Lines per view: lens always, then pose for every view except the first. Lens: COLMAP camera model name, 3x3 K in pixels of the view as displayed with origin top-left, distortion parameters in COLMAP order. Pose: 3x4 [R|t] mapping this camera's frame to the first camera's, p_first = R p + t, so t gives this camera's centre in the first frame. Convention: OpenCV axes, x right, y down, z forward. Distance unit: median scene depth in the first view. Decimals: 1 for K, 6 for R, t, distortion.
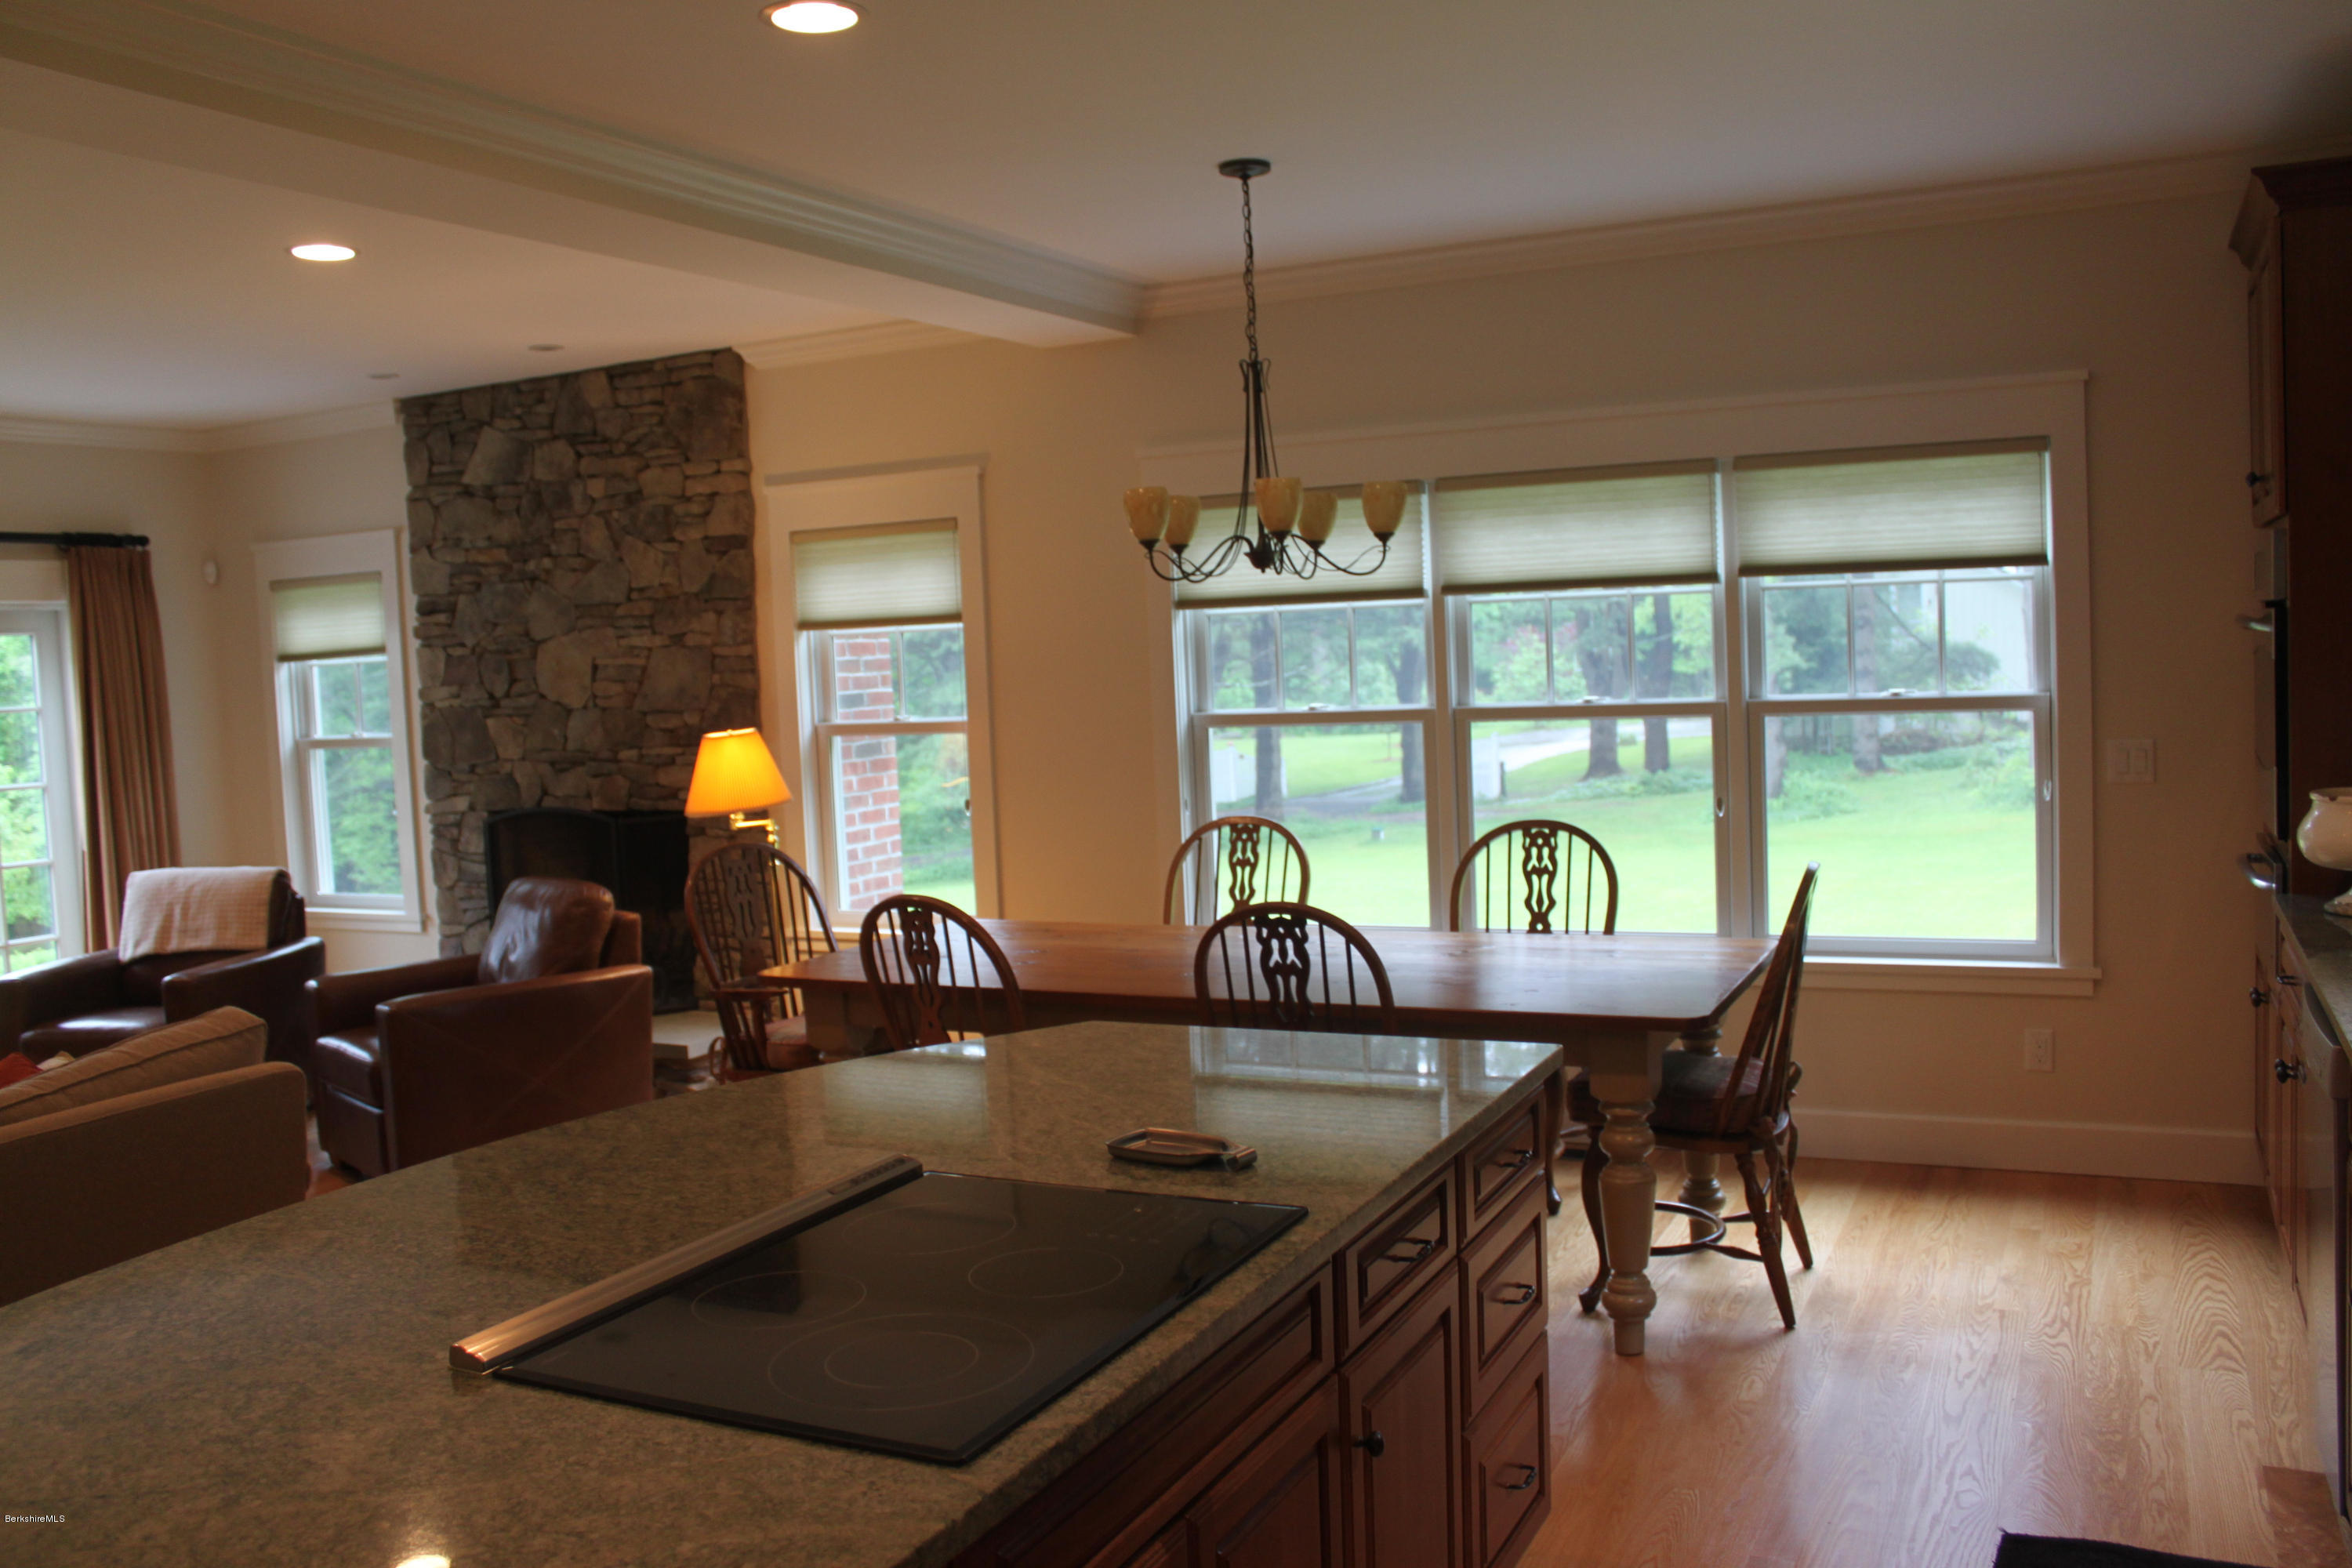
lens RADIAL K [[1965.8, 0, 1183.8], [0, 1965.8, 764.0], [0, 0, 1]] dist [-0.175279, 0.170222]
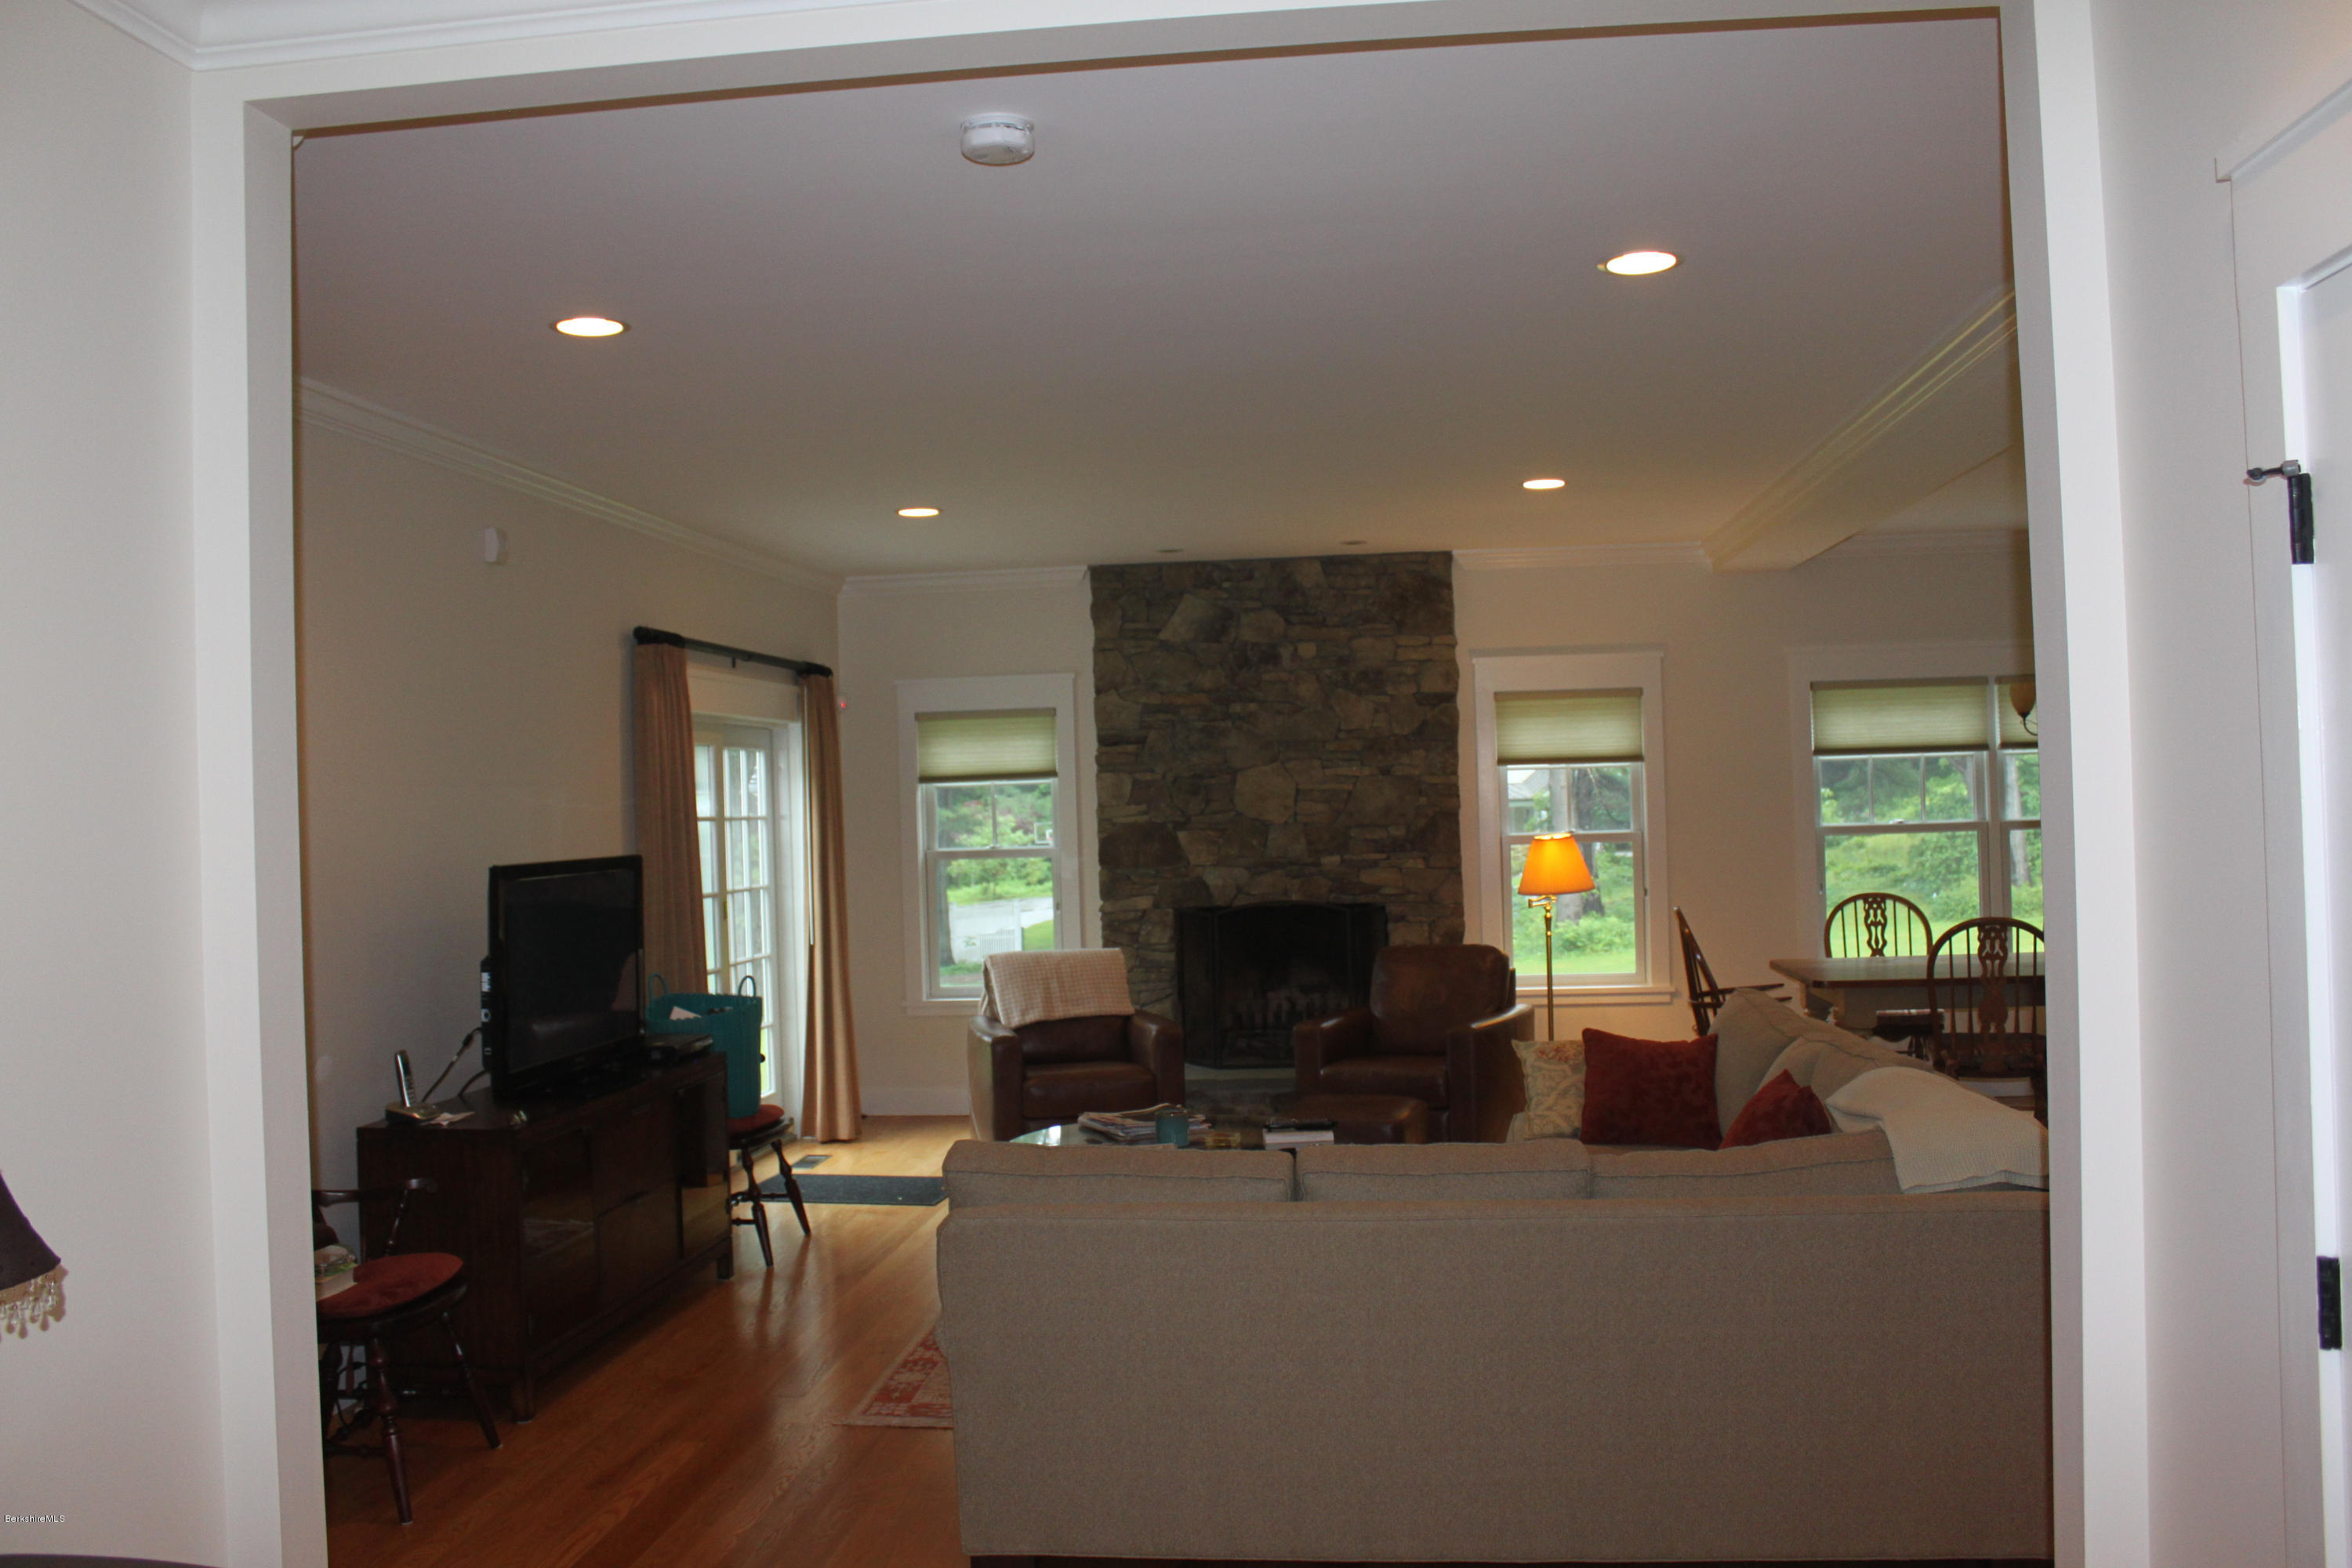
lens RADIAL K [[1965.8, 0, 1183.8], [0, 1965.8, 764.0], [0, 0, 1]] dist [-0.175279, 0.170222]
pose [[0.939648, 0.024152, 0.341290, -0.811259], [0.007953, 0.995694, -0.092358, 0.050355], [-0.342051, 0.089498, 0.935410, -0.175059]]
